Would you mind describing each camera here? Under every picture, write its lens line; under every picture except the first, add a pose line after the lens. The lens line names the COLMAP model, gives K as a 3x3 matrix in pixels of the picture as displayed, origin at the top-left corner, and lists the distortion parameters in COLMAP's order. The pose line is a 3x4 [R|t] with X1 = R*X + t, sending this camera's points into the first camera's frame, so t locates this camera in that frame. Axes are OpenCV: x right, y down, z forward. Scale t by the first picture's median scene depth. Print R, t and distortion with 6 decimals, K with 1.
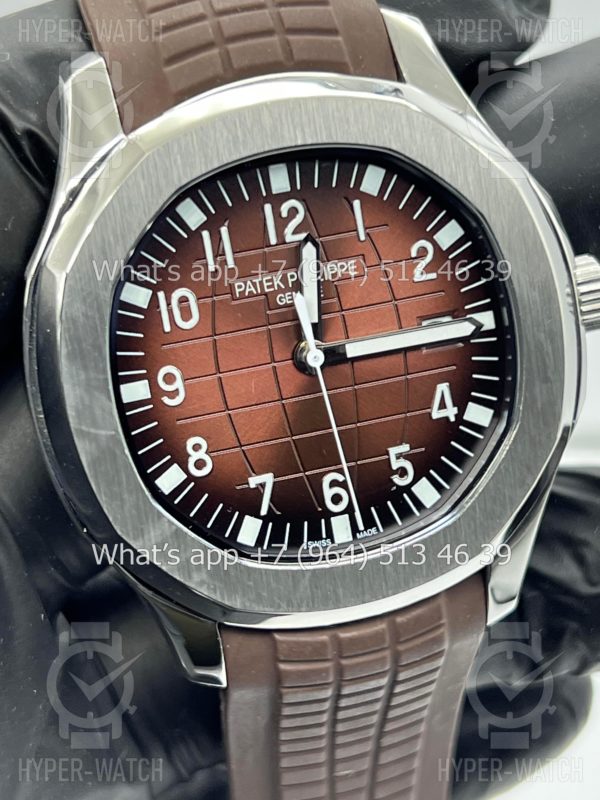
lens RADIAL K [[1831.7, 0, 295.1], [0, 1831.7, 401.1], [0, 0, 1]] dist [0.126961, 0.000000]
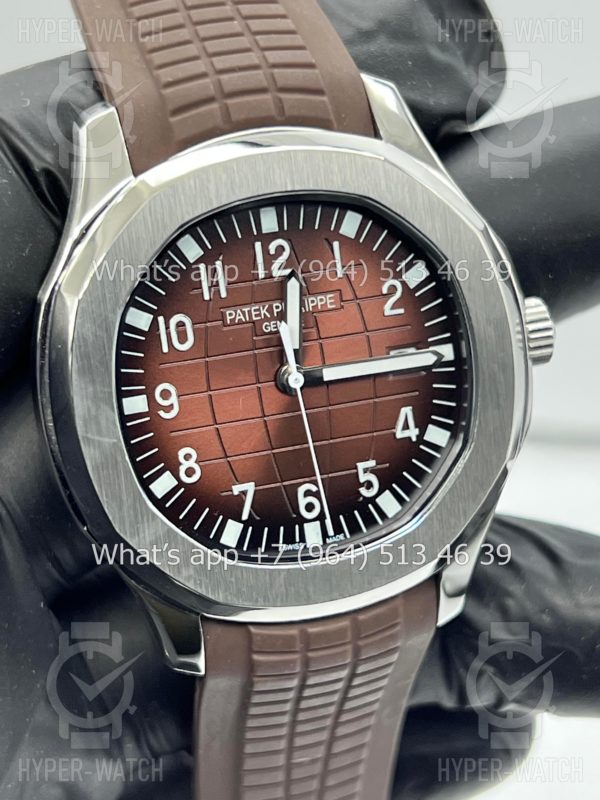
lens RADIAL K [[1831.7, 0, 304.6], [0, 1831.7, 404.1], [0, 0, 1]] dist [0.126961, 0.000000]
pose [[0.997681, 0.030492, 0.060852, -0.051224], [-0.029055, 0.999281, -0.024353, 0.018132], [-0.061551, 0.022529, 0.997850, -0.119670]]
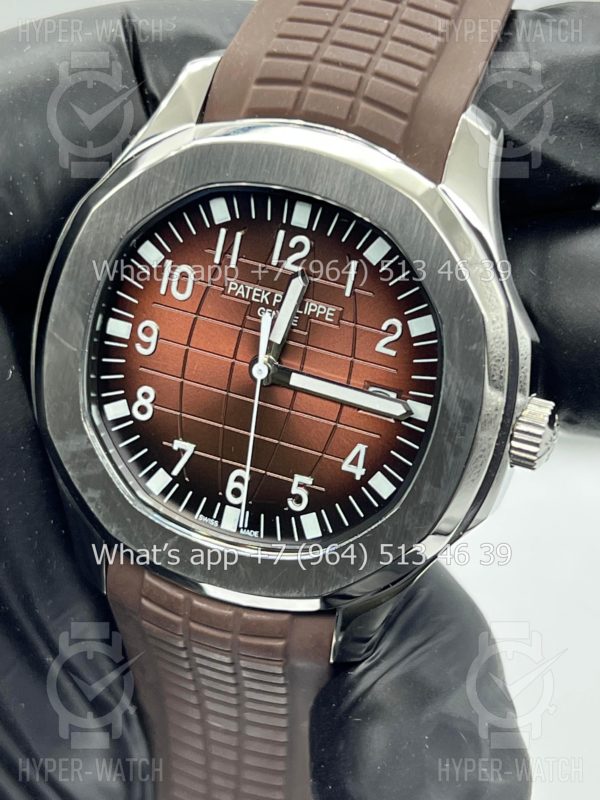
lens RADIAL K [[1831.7, 0, 297.8], [0, 1831.7, 404.0], [0, 0, 1]] dist [0.126961, 0.000000]
pose [[0.827223, 0.447210, -0.340154, 0.421209], [-0.433743, 0.893096, 0.119356, -0.149379], [0.357168, 0.048806, 0.932764, -0.046312]]
